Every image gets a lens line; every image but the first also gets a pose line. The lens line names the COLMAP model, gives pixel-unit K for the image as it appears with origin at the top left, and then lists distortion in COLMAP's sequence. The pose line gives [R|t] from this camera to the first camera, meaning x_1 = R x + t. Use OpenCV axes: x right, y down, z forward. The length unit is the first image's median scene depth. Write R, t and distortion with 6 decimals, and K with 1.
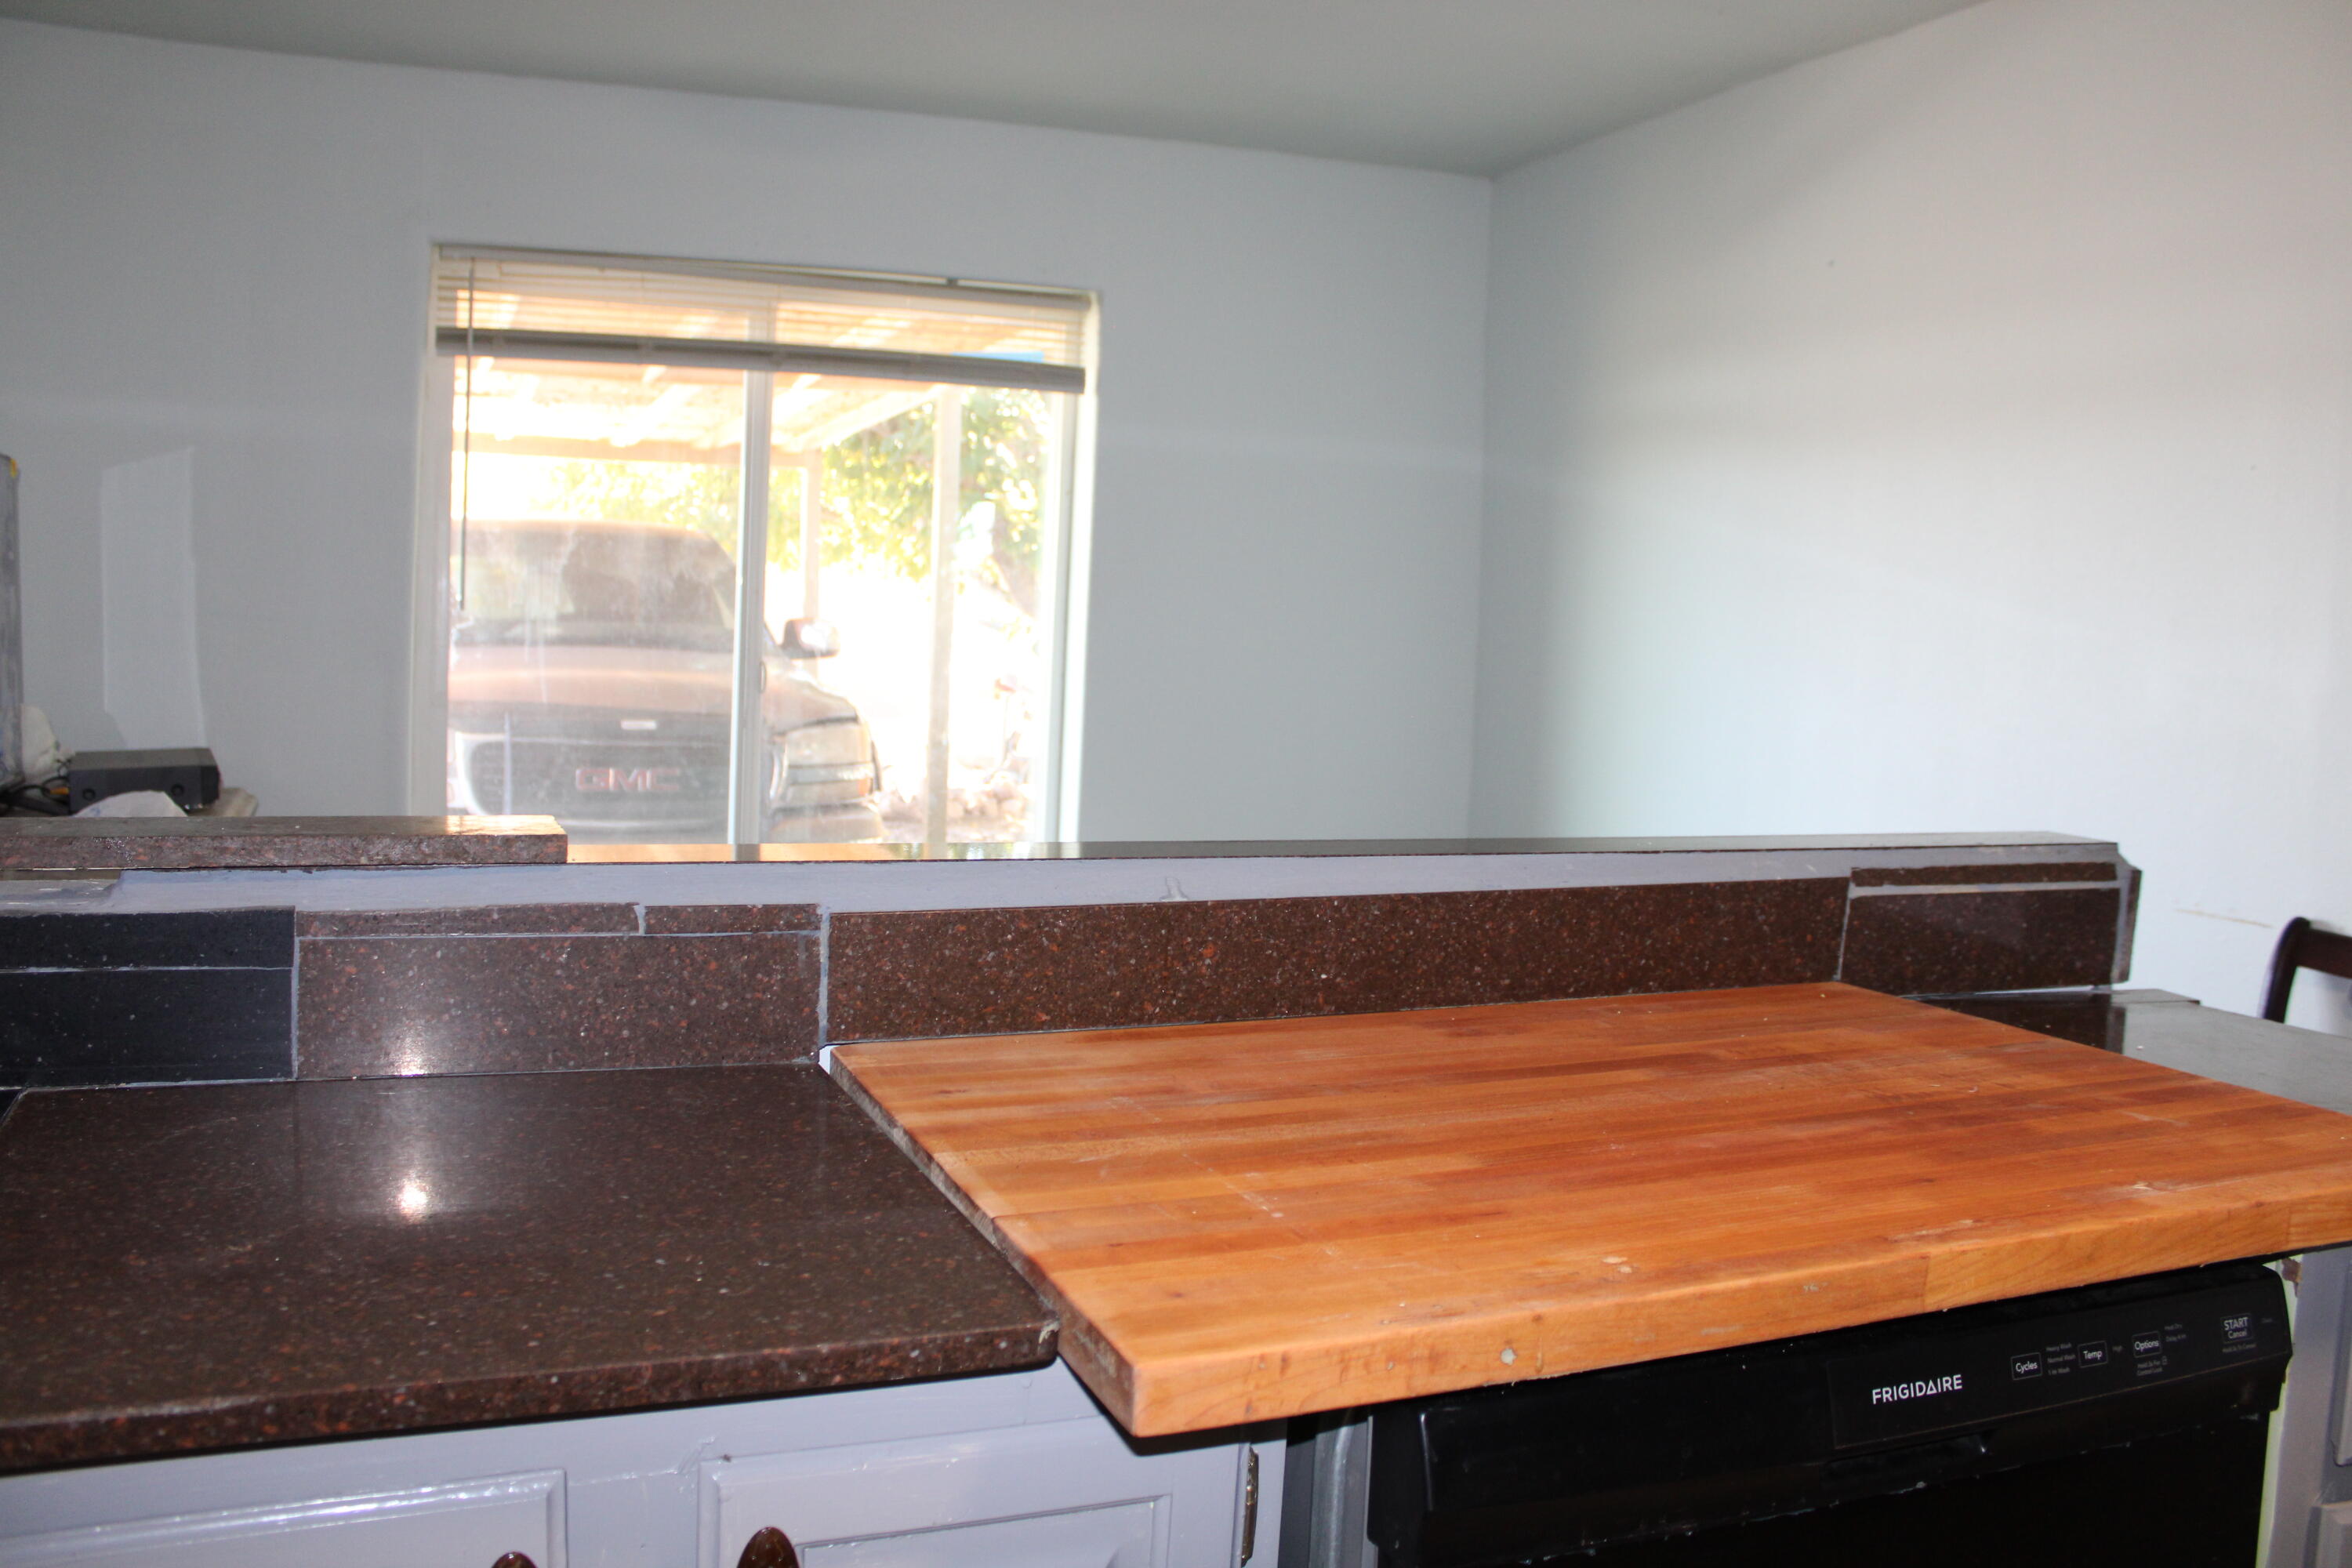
lens RADIAL K [[1946.7, 0, 1169.6], [0, 1946.7, 751.3], [0, 0, 1]] dist [-0.140599, 0.103425]
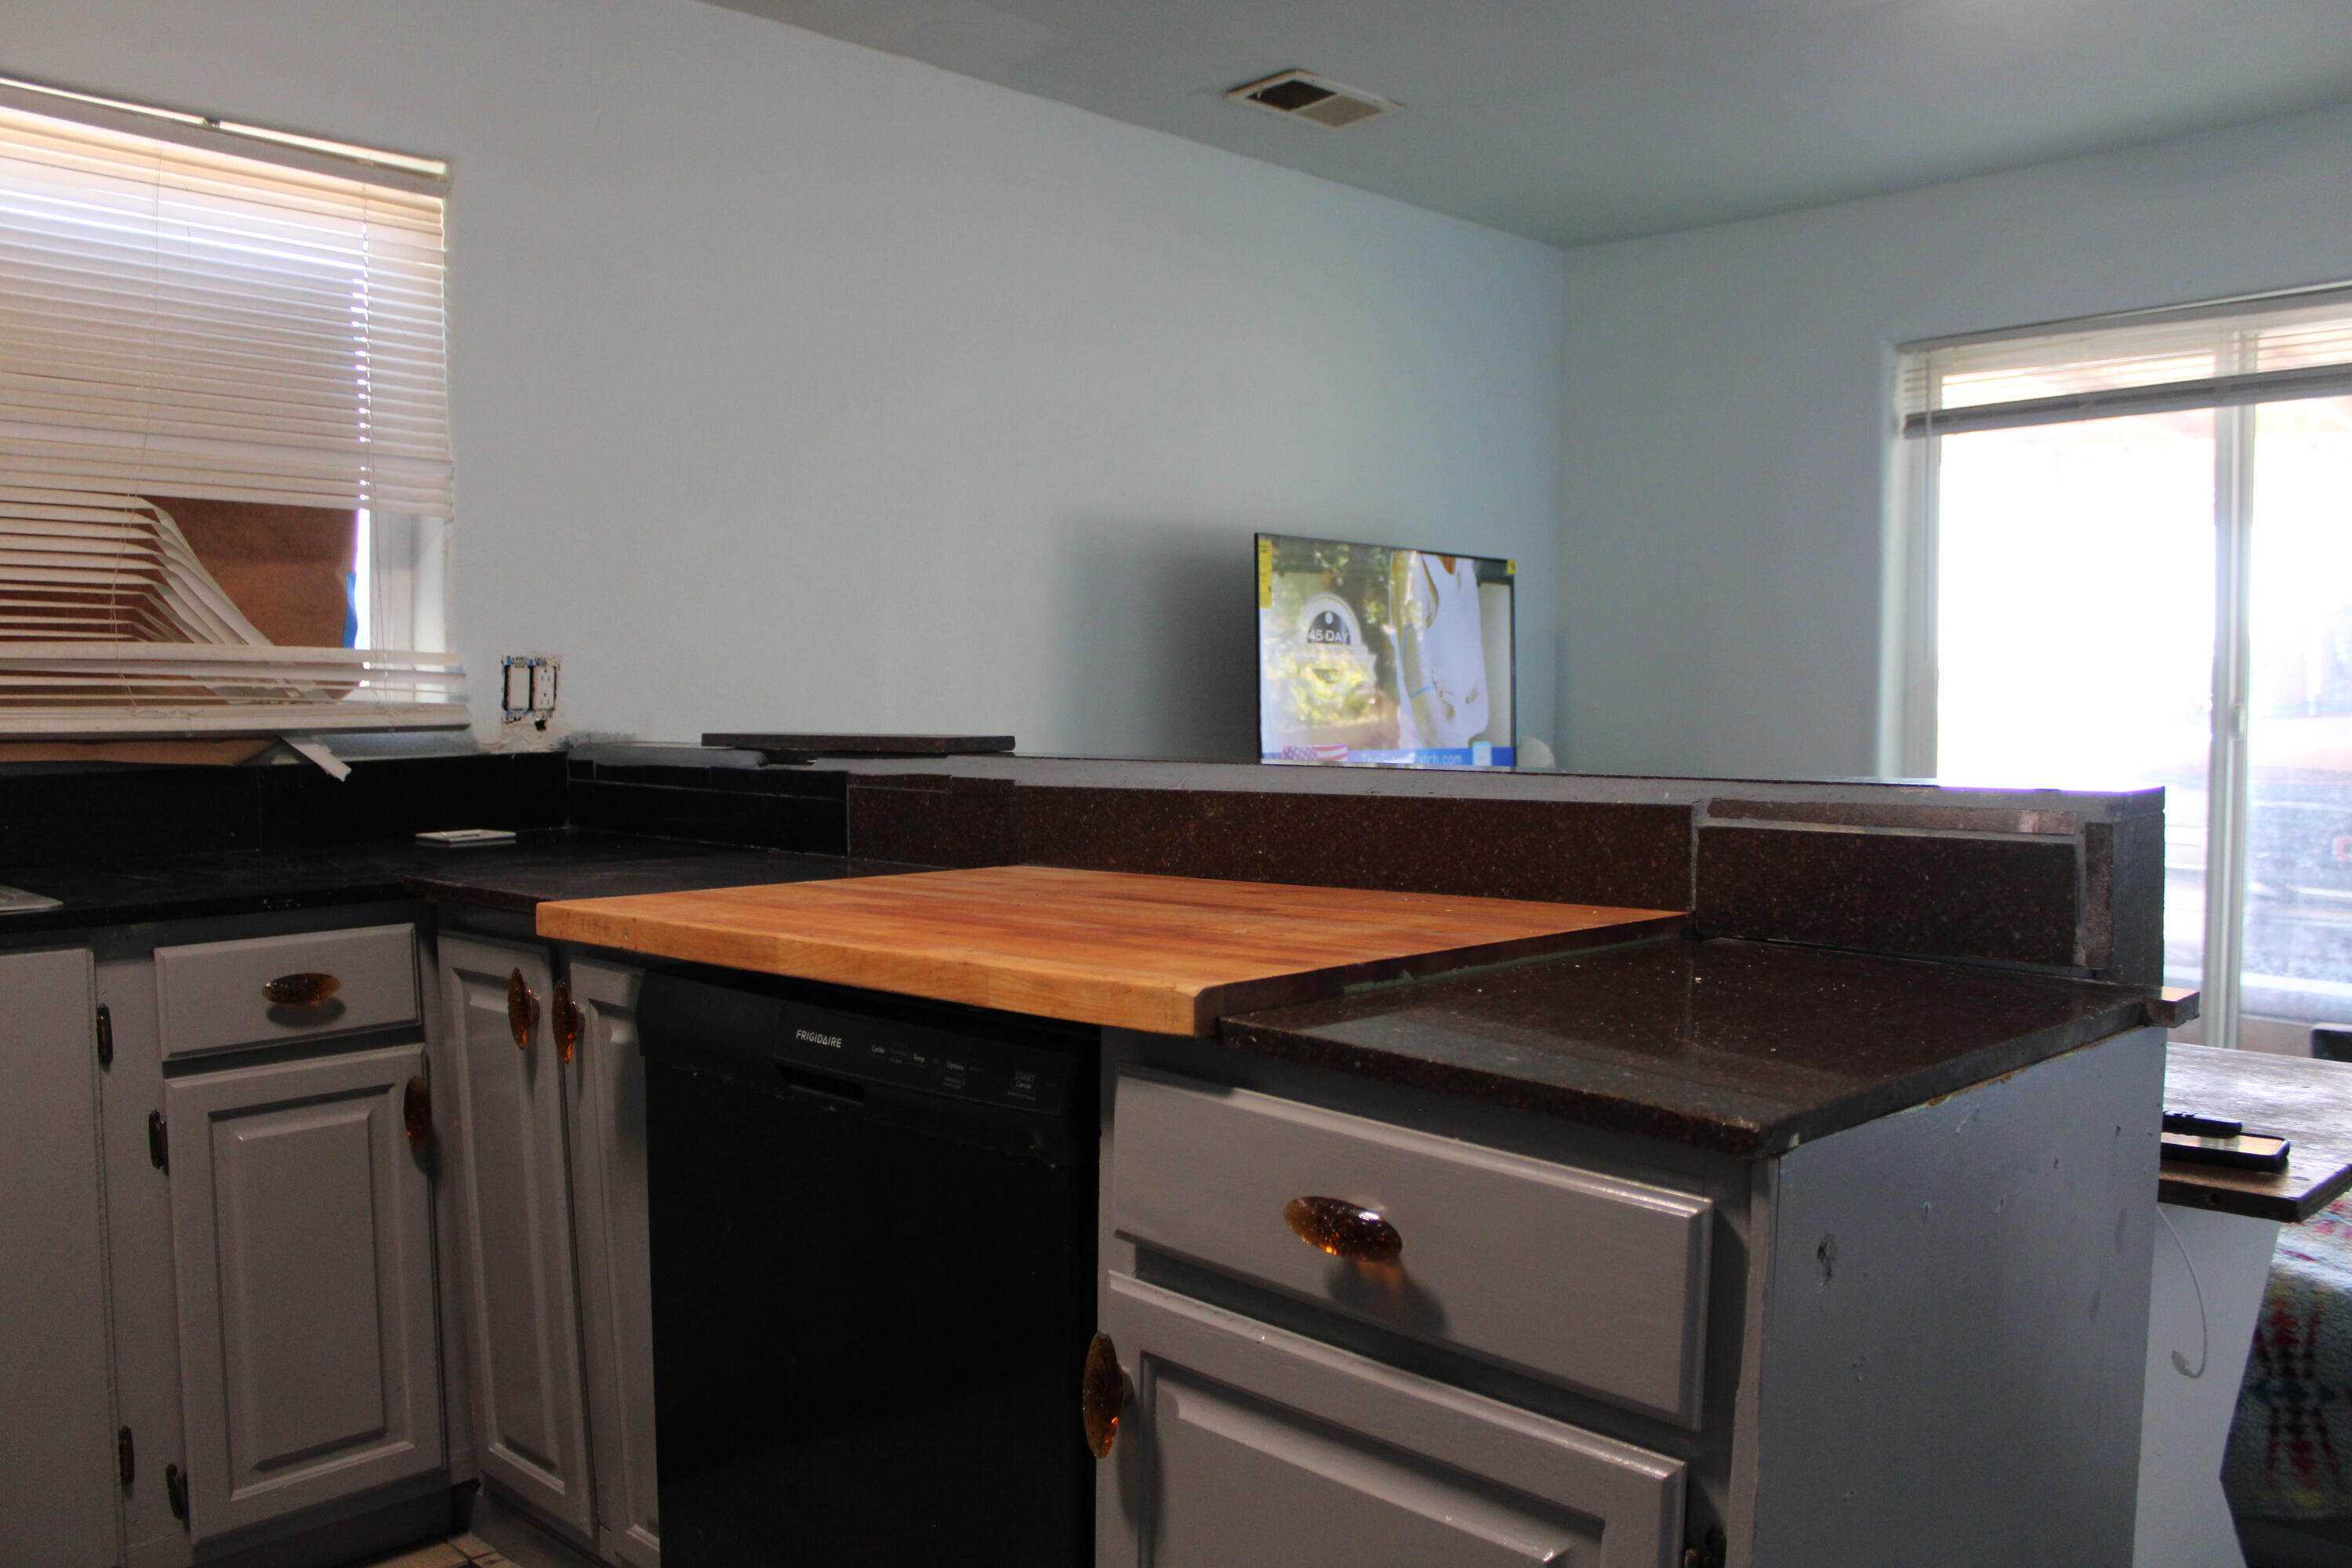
lens RADIAL K [[1869.1, 0, 1126.7], [0, 1869.1, 790.2], [0, 0, 1]] dist [-0.072589, 0.005121]
pose [[0.402549, 0.011955, -0.915321, 1.135593], [-0.045737, 0.998929, -0.007067, 0.080069], [0.914255, 0.044709, 0.402664, 0.363524]]
